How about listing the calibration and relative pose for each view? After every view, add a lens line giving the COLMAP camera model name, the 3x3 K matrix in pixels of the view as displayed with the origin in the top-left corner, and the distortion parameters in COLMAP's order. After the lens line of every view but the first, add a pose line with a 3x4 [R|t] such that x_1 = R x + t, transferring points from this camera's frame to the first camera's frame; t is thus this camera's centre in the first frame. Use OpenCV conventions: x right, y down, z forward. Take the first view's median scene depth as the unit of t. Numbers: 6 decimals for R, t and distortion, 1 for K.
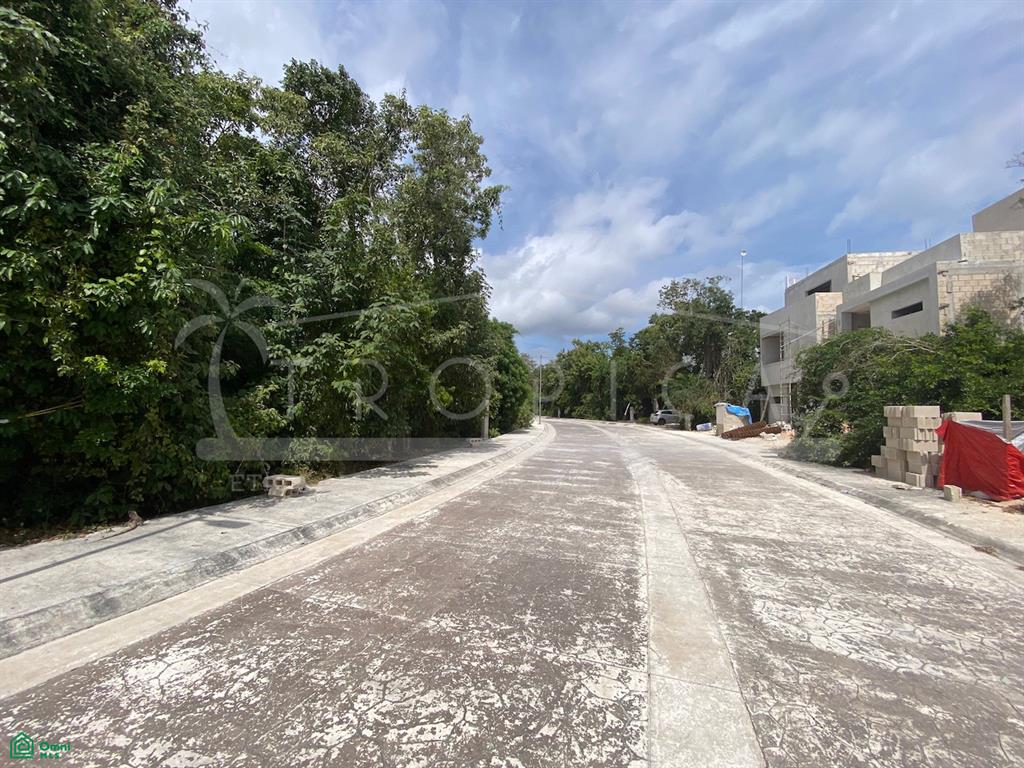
lens RADIAL K [[418.4, 0, 512.3], [0, 418.4, 379.1], [0, 0, 1]] dist [0.029037, -0.026584]
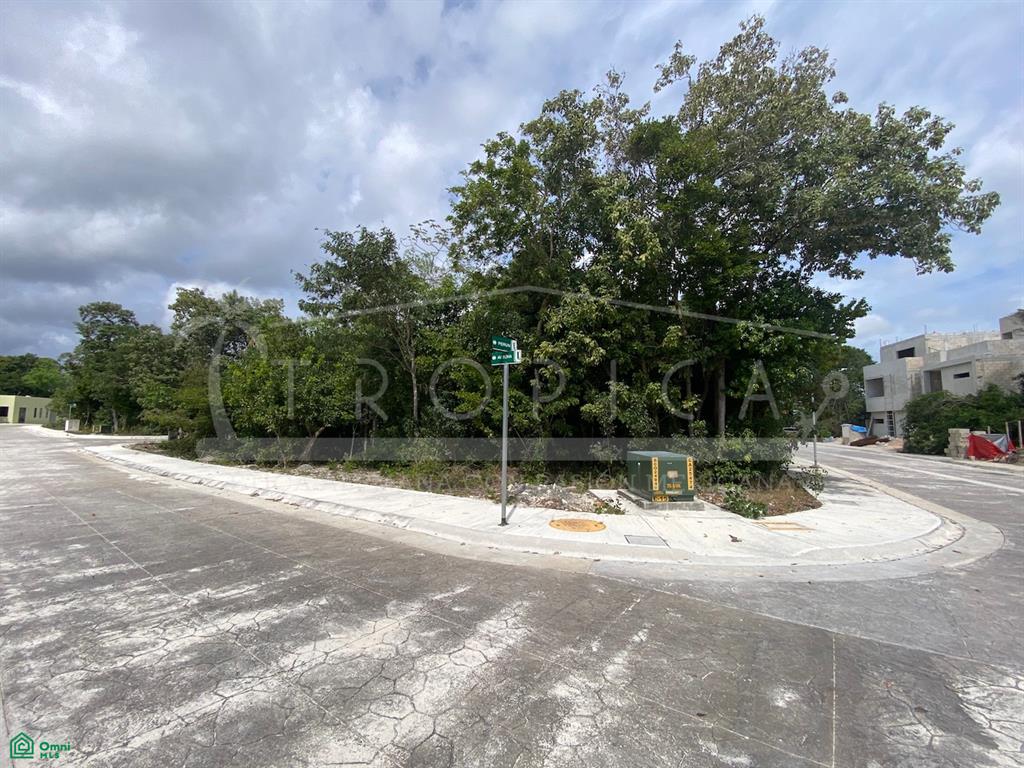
lens RADIAL K [[418.4, 0, 512.3], [0, 418.4, 379.1], [0, 0, 1]] dist [0.029037, -0.026584]
pose [[0.995461, -0.014467, -0.094063, -1.020904], [0.011157, 0.999303, -0.035613, -0.119248], [0.094513, 0.034402, 0.994929, -1.208807]]
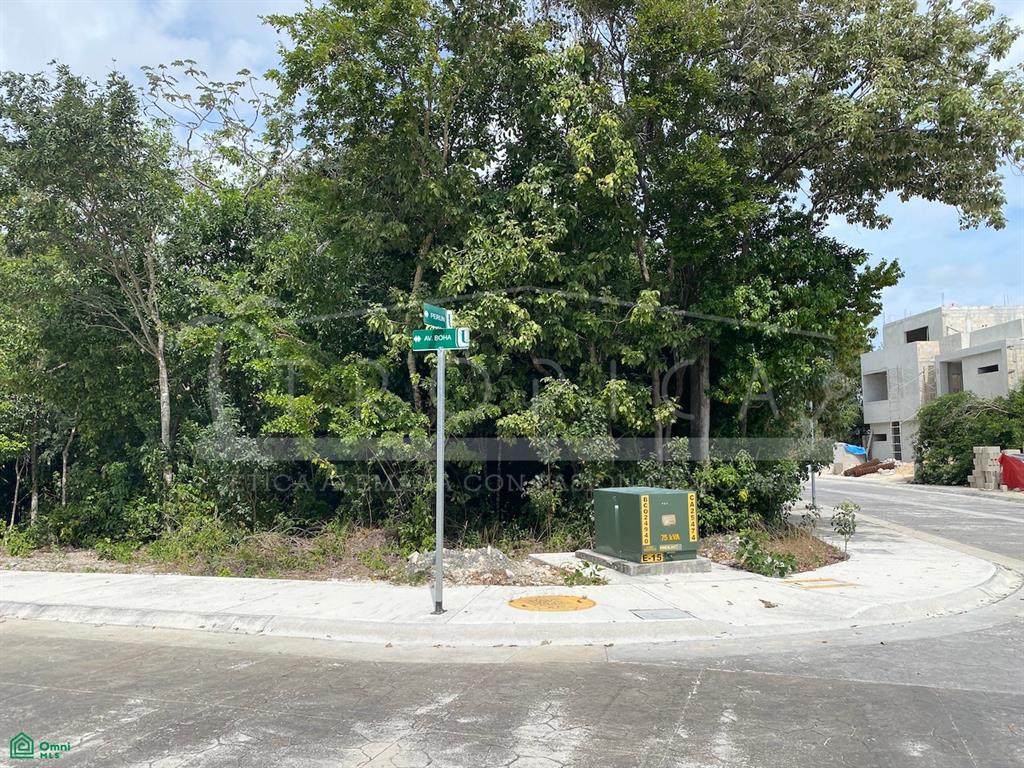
lens RADIAL K [[783.5, 0, 512.0], [0, 783.5, 384.0], [0, 0, 1]] dist [0.040609, -0.047696]
pose [[0.981254, -0.010903, 0.192412, -1.106833], [0.013829, 0.999808, -0.013874, -0.121064], [-0.192224, 0.016275, 0.981216, -1.263663]]
